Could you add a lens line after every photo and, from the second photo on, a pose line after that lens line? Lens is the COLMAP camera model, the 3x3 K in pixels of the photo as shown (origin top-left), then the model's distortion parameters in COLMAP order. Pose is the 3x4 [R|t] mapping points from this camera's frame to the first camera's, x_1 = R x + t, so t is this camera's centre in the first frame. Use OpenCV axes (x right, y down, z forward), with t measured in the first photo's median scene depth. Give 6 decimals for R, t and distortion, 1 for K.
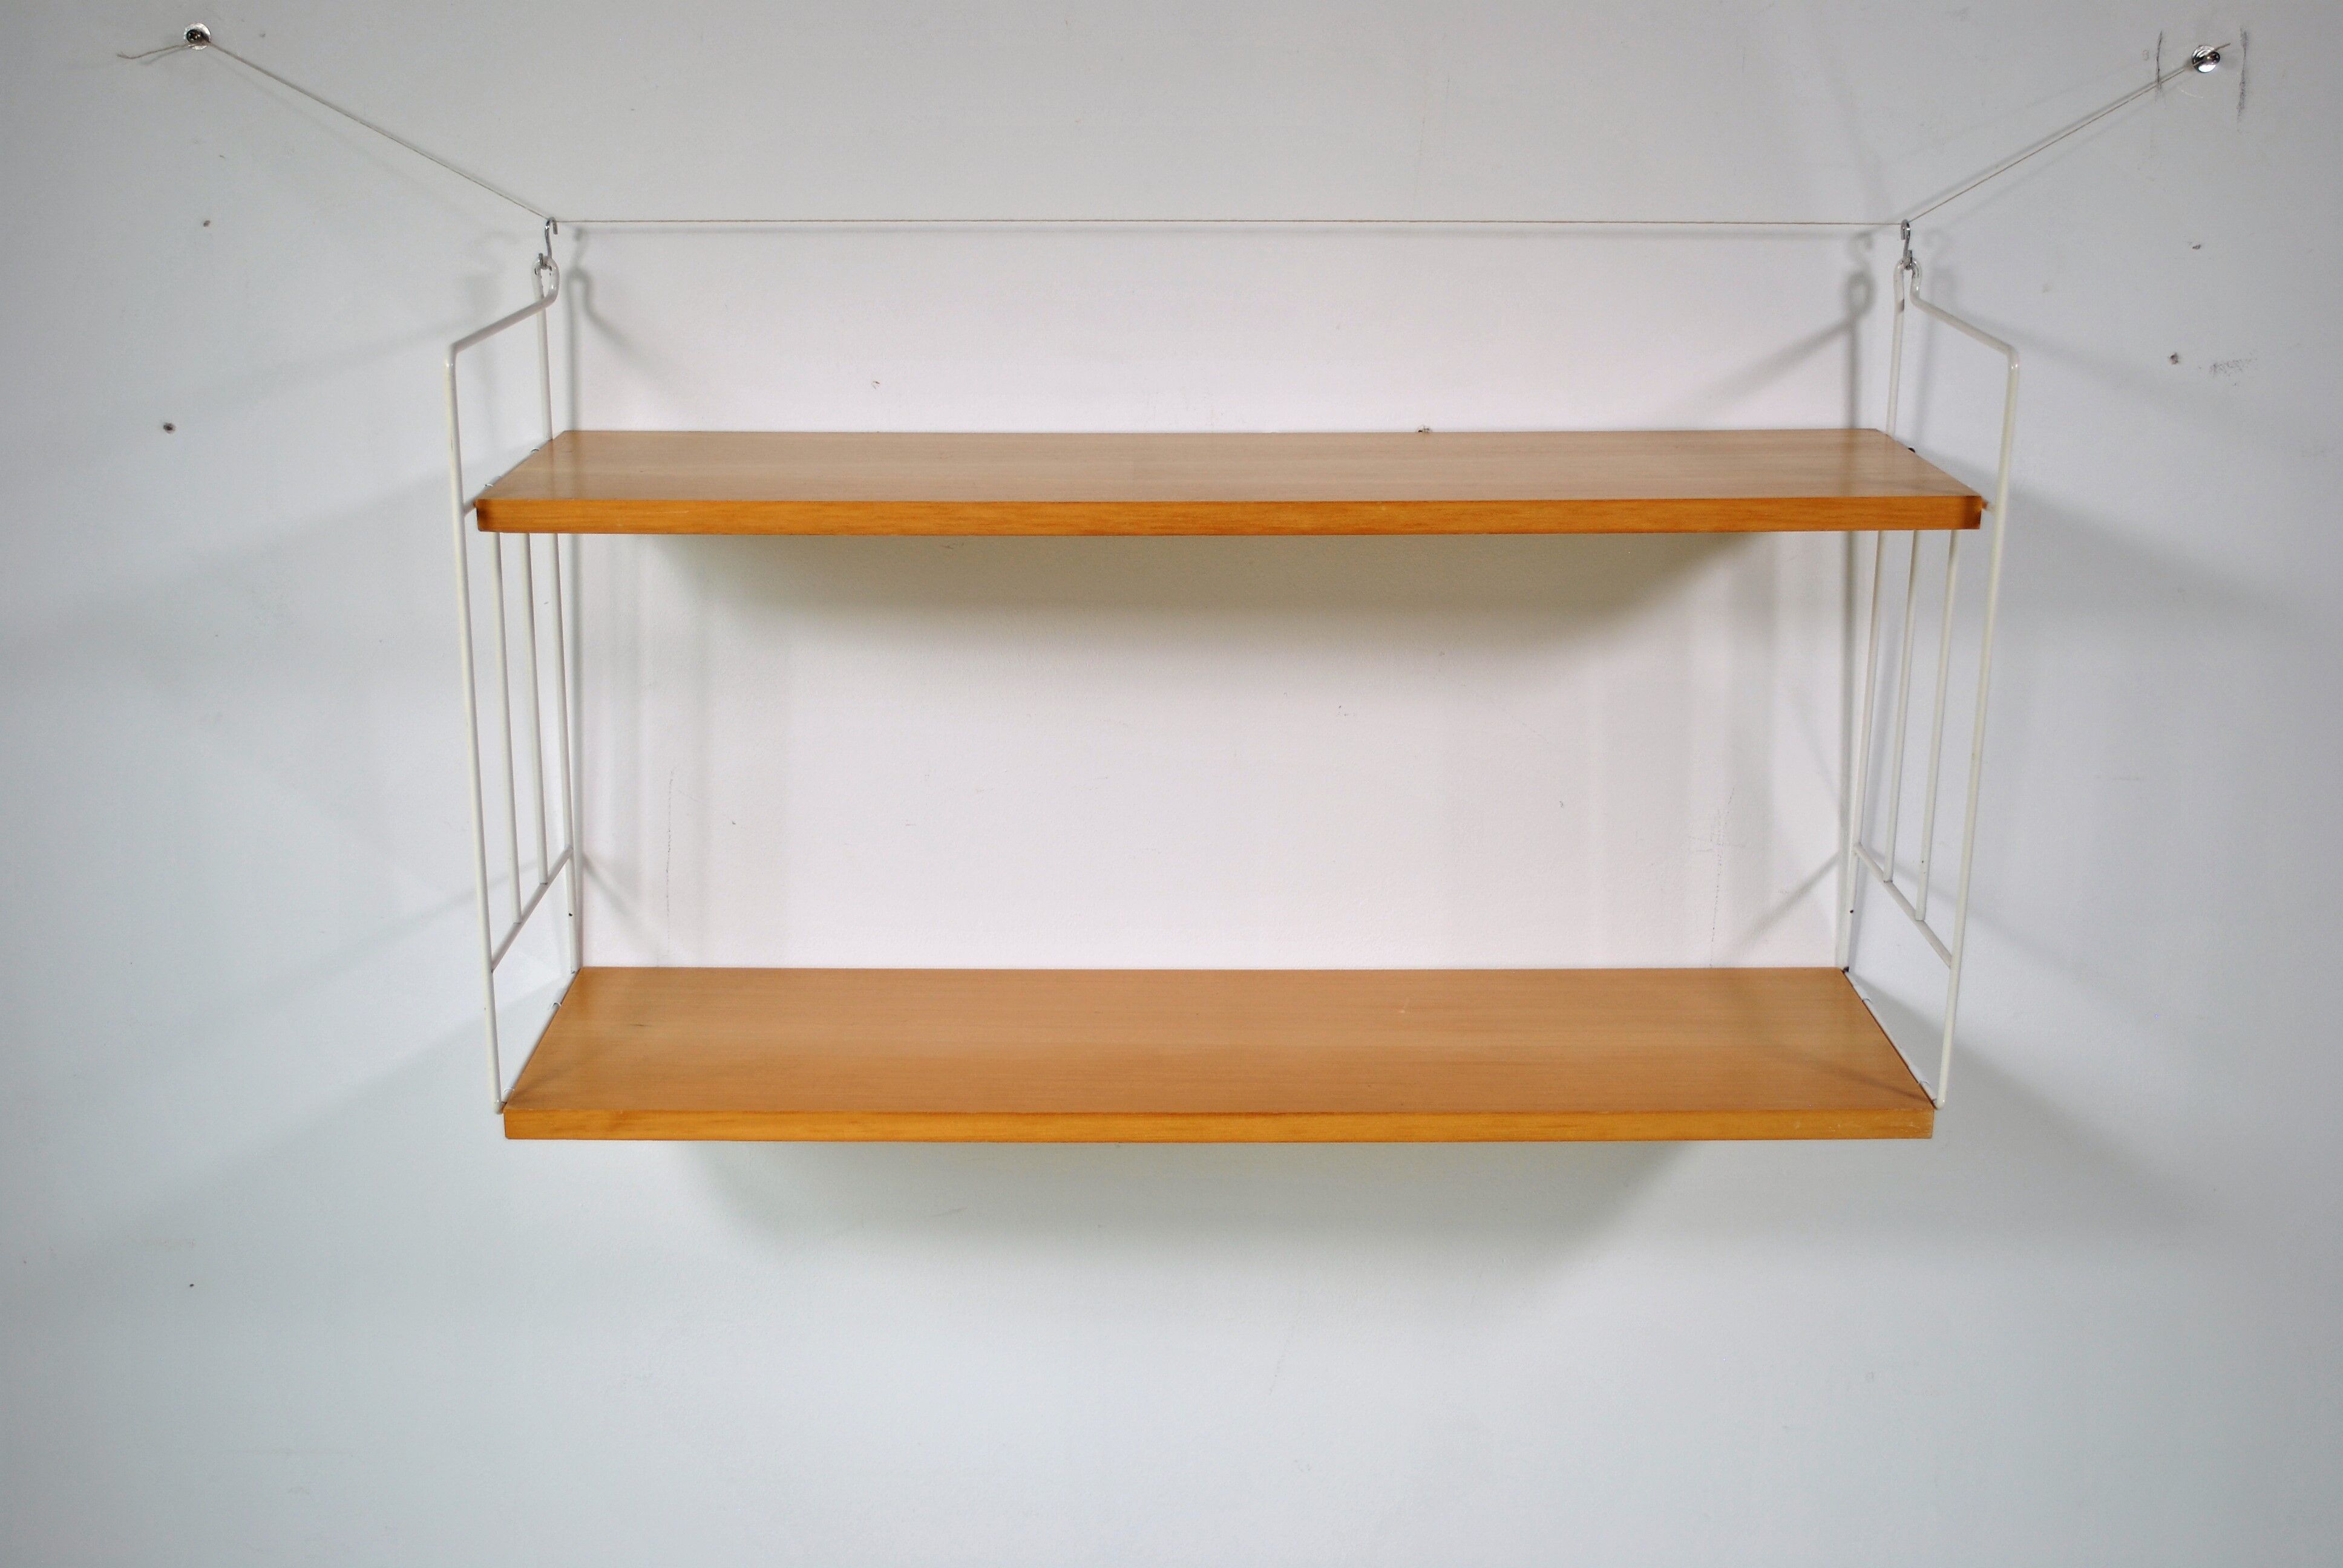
lens RADIAL K [[2713.4, 0, 1171.5], [0, 2713.4, 784.0], [0, 0, 1]] dist [-0.032315, 0.006545]
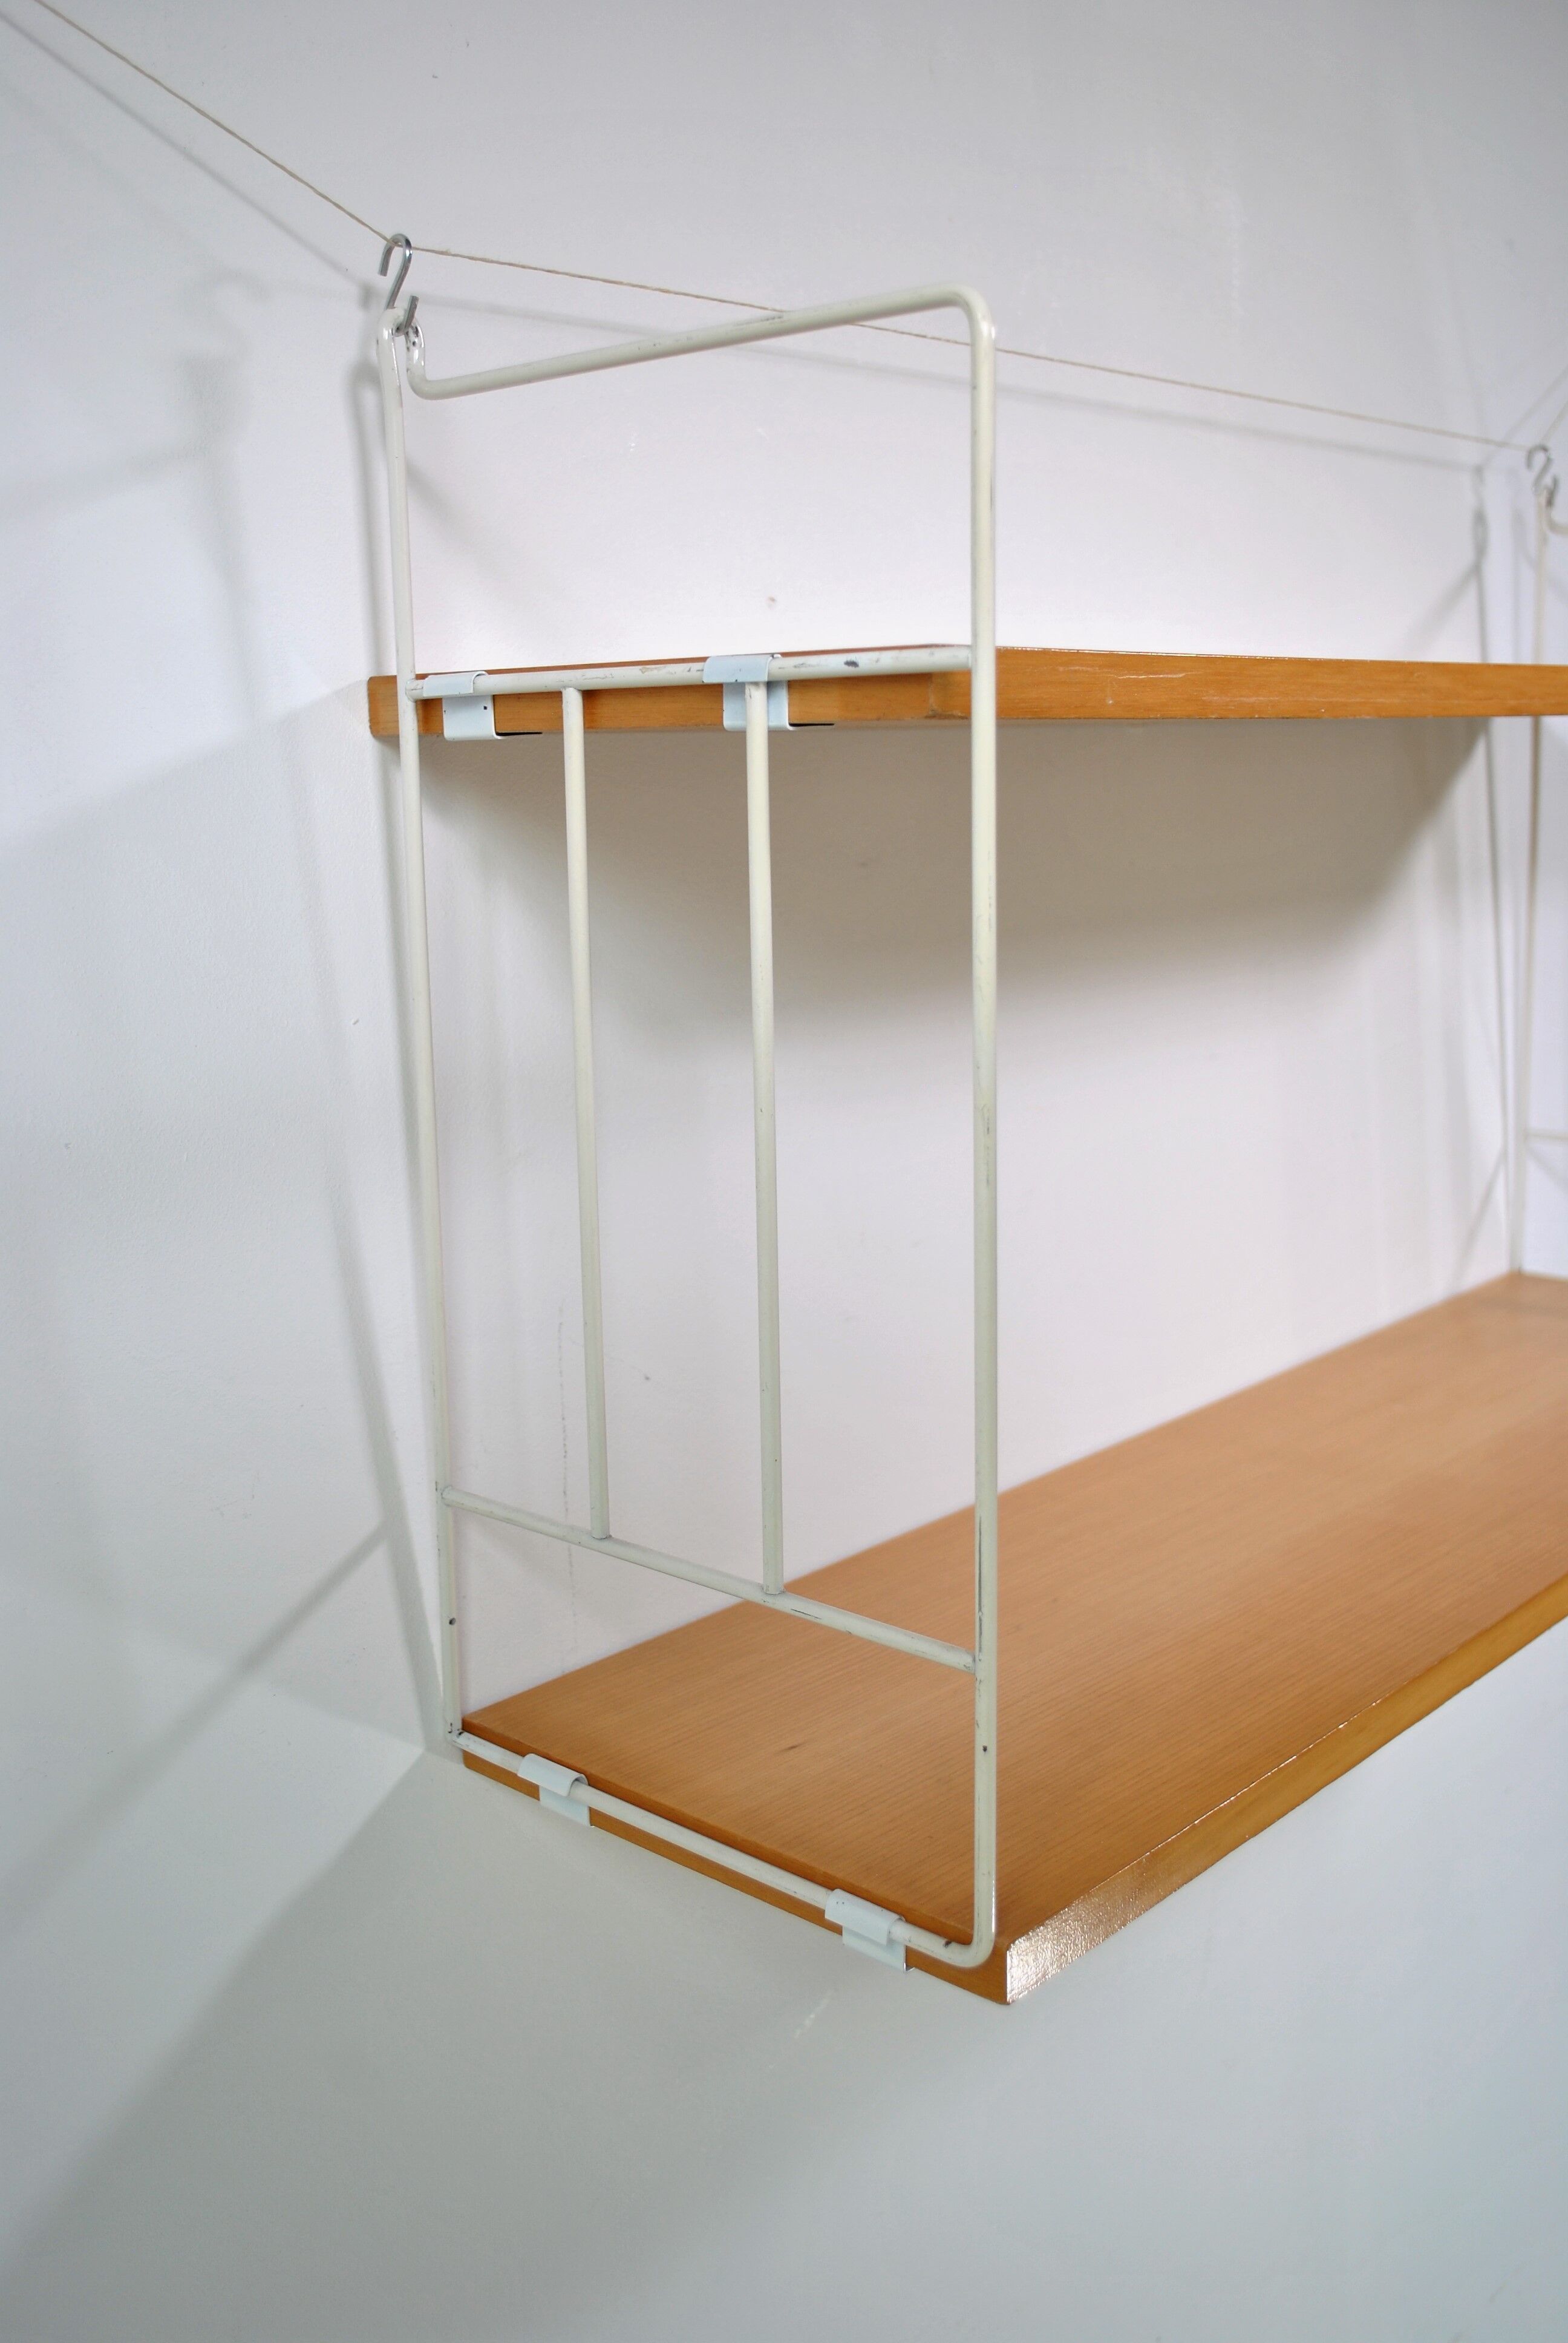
lens RADIAL K [[2297.4, 0, 784.0], [0, 2297.4, 1171.5], [0, 0, 1]] dist [-0.051809, -0.003853]
pose [[0.672417, -0.154321, 0.723907, -0.514971], [0.232619, 0.972529, -0.008752, -0.017837], [-0.702669, 0.174279, 0.689843, 0.682542]]
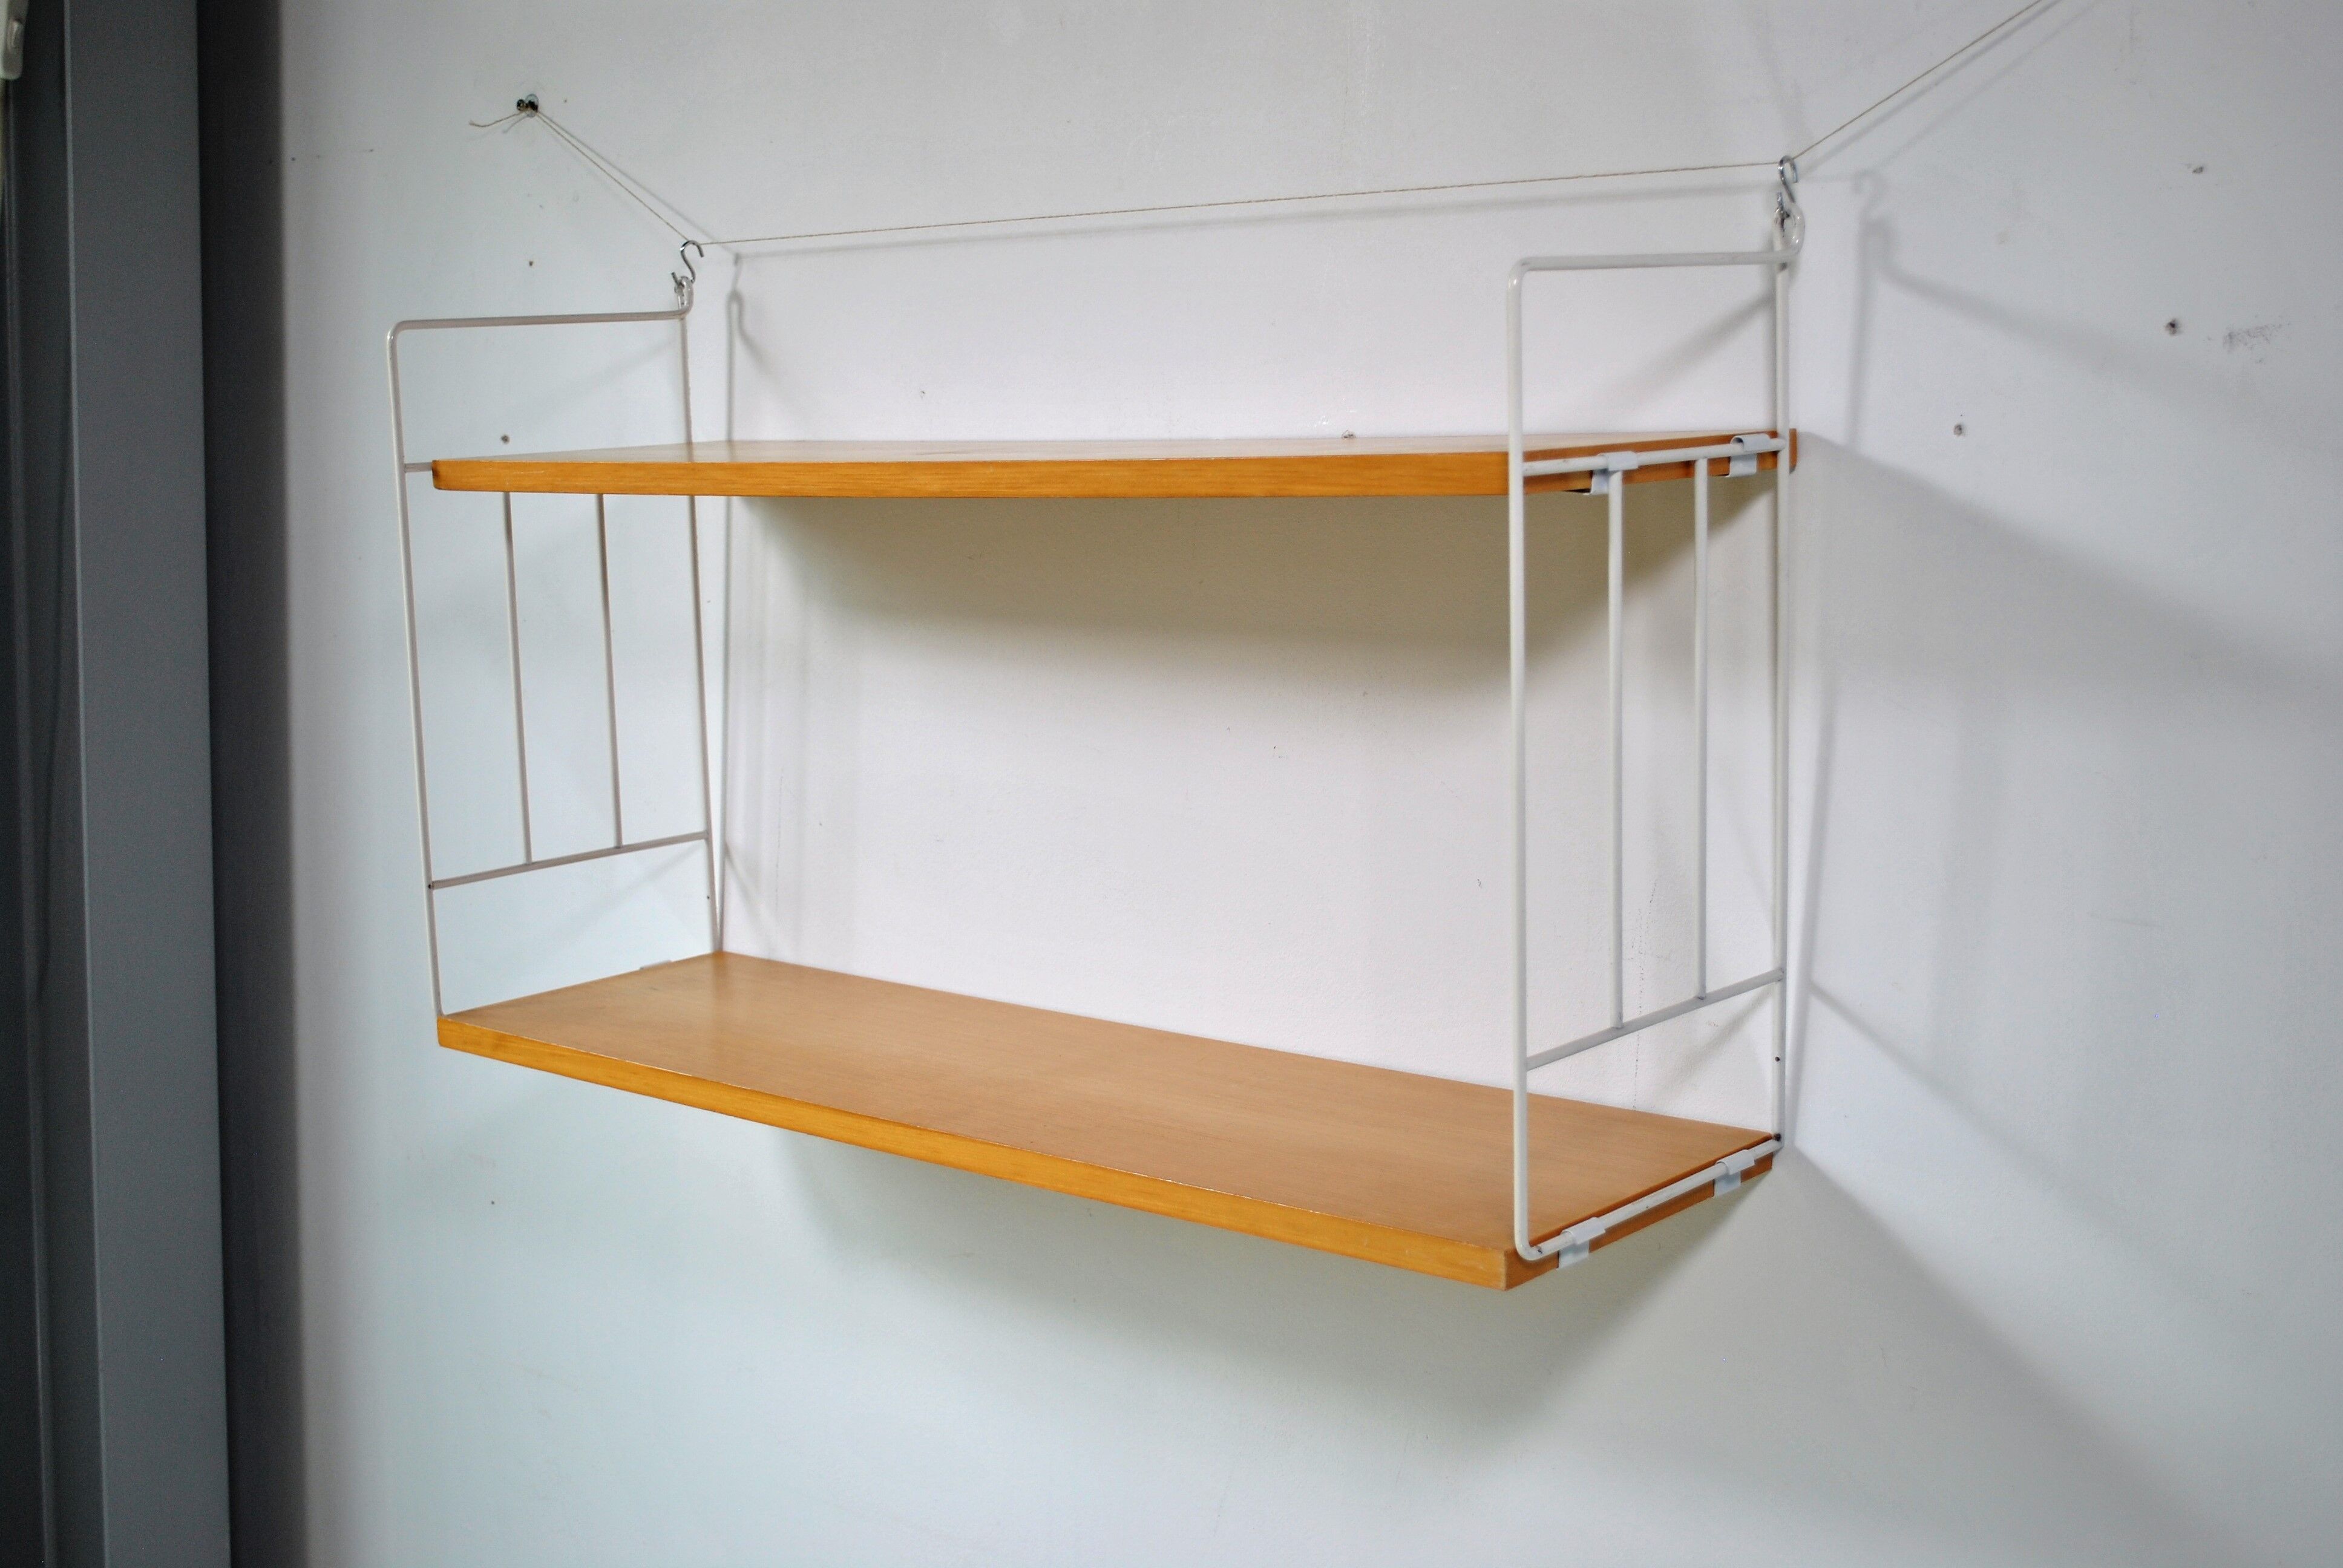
lens RADIAL K [[2911.0, 0, 1171.5], [0, 2911.0, 784.0], [0, 0, 1]] dist [-0.002070, -0.011008]
pose [[0.744254, 0.072699, -0.663928, 0.712755], [-0.153724, 0.986016, -0.064355, 0.053195], [0.649966, 0.149958, 0.745022, 0.280174]]
